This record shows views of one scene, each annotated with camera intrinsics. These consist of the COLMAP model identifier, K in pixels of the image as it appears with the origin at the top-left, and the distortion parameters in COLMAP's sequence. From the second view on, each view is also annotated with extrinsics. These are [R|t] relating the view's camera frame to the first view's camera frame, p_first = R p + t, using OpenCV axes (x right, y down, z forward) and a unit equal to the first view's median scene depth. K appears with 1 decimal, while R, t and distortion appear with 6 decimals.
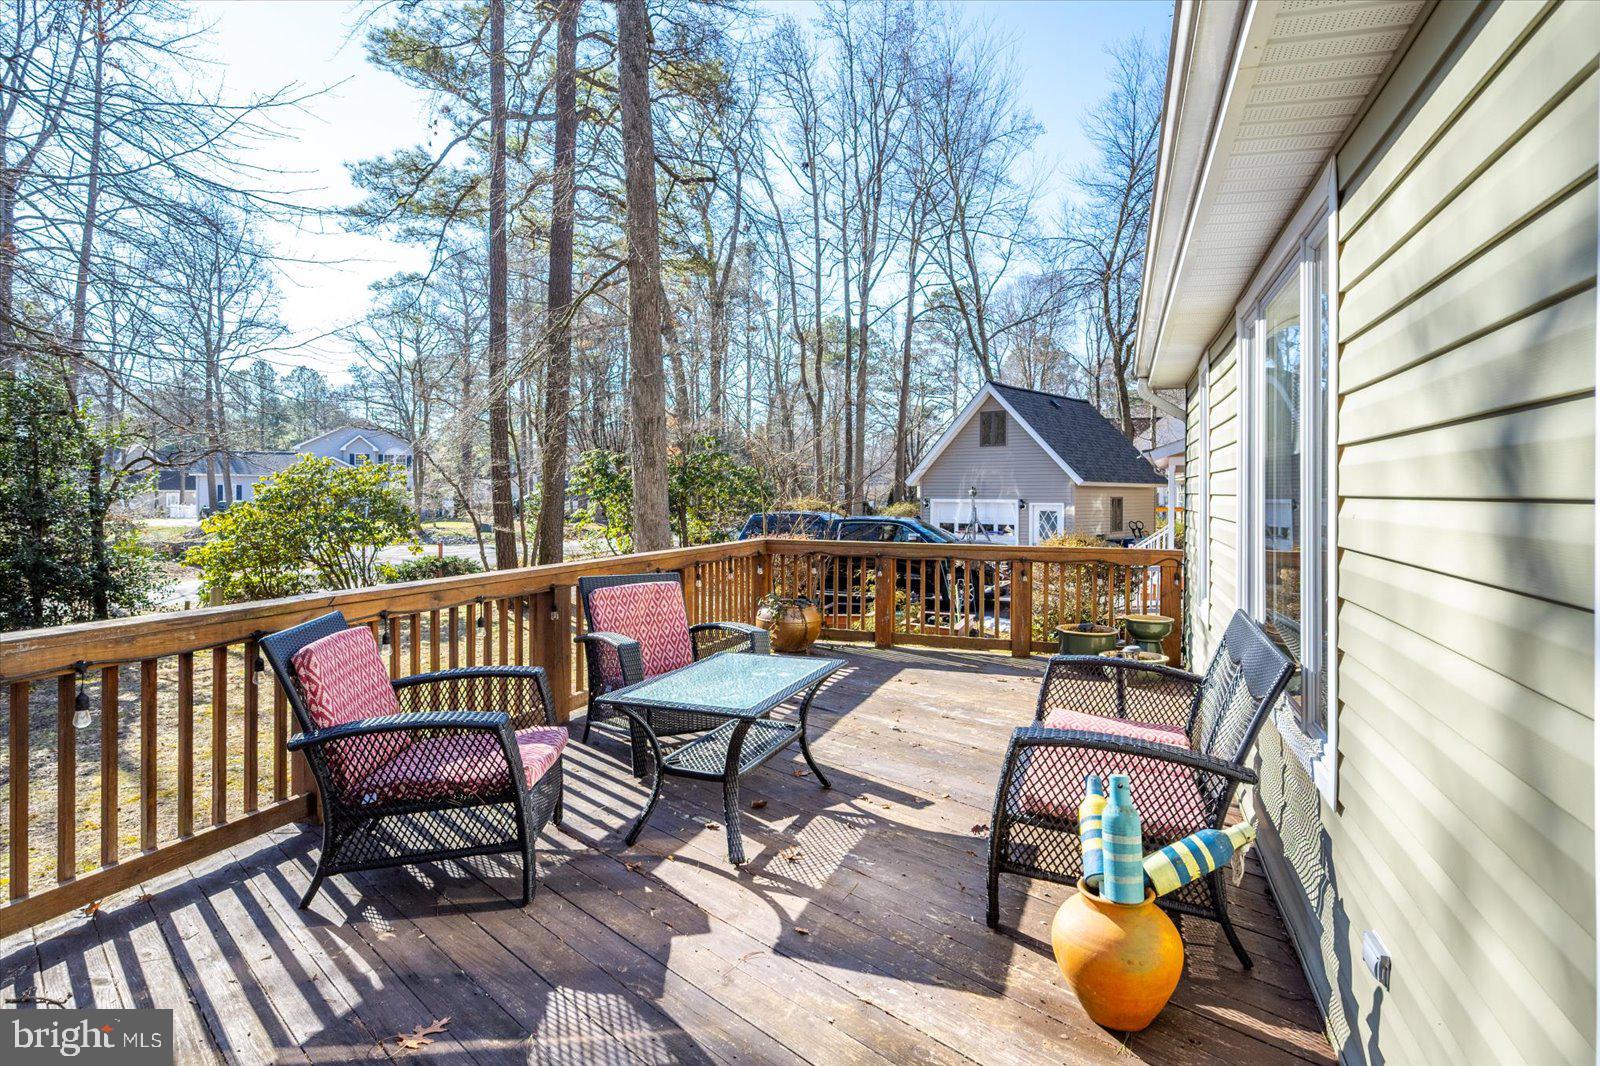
lens RADIAL K [[927.7, 0, 782.9], [0, 927.7, 501.6], [0, 0, 1]] dist [-0.003510, -0.000753]
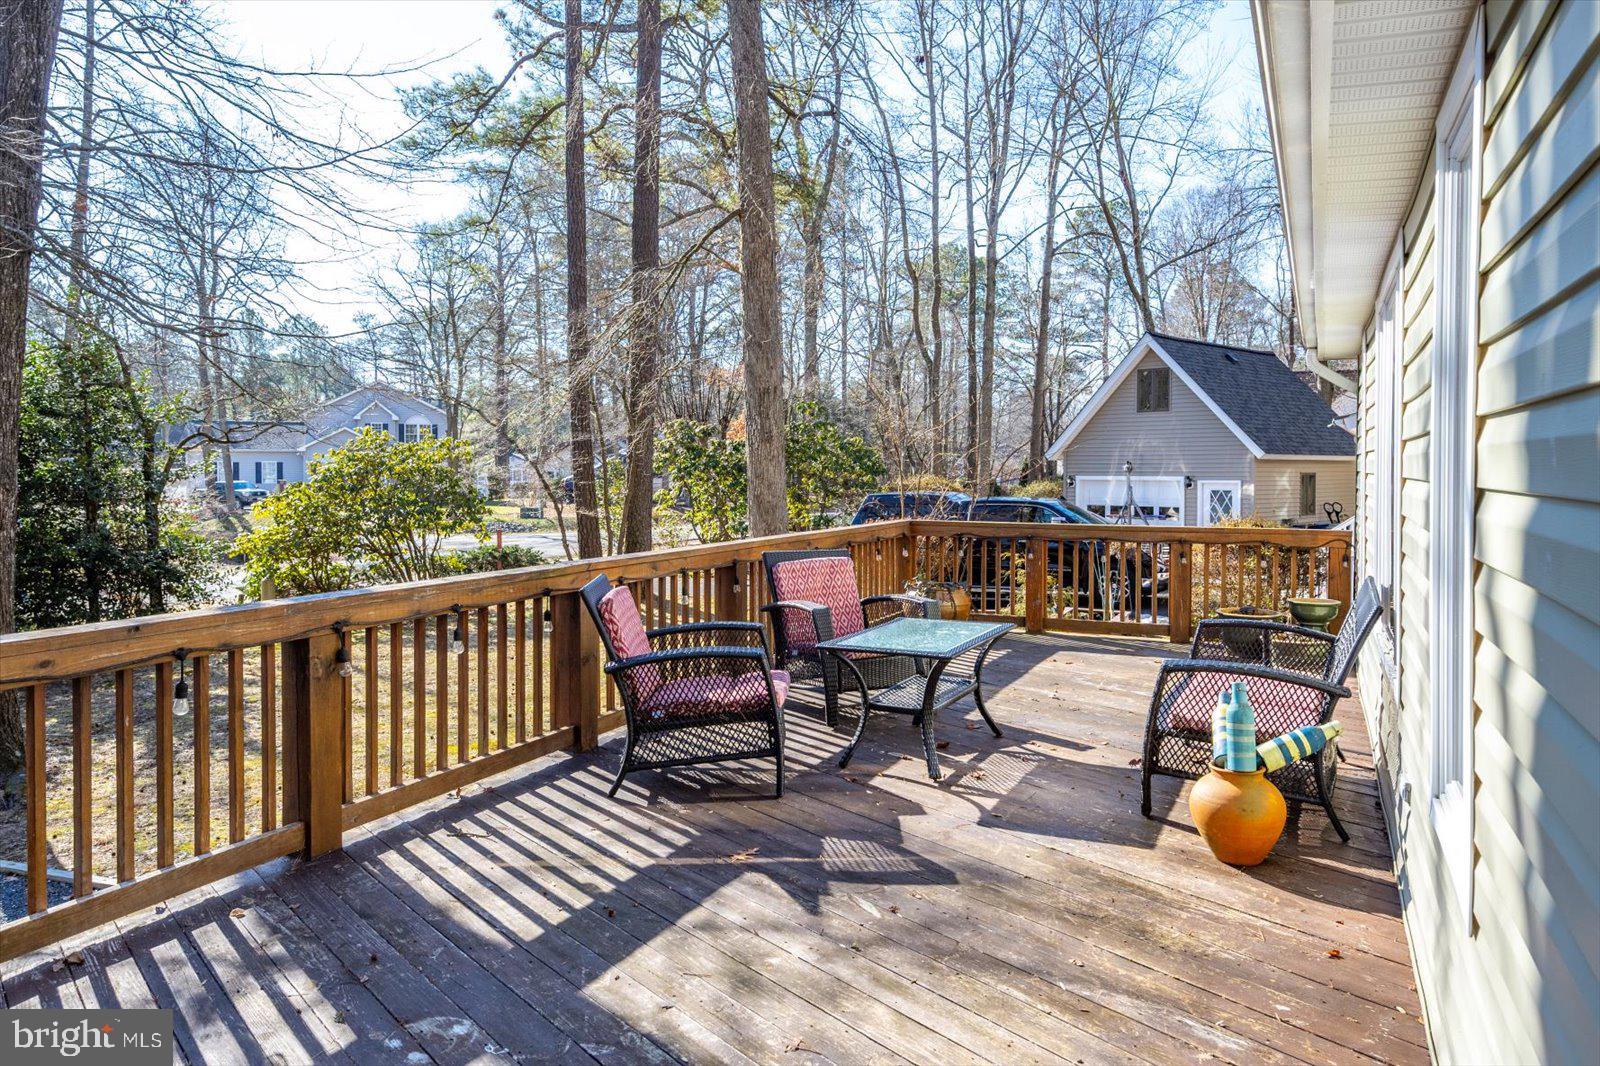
lens RADIAL K [[1348.9, 0, 802.6], [0, 1348.9, 508.4], [0, 0, 1]] dist [0.028100, 0.001850]
pose [[0.999432, -0.002738, -0.033596, -0.052426], [0.003487, 0.999746, 0.022264, -0.001957], [0.033526, -0.022368, 0.999187, -0.249138]]
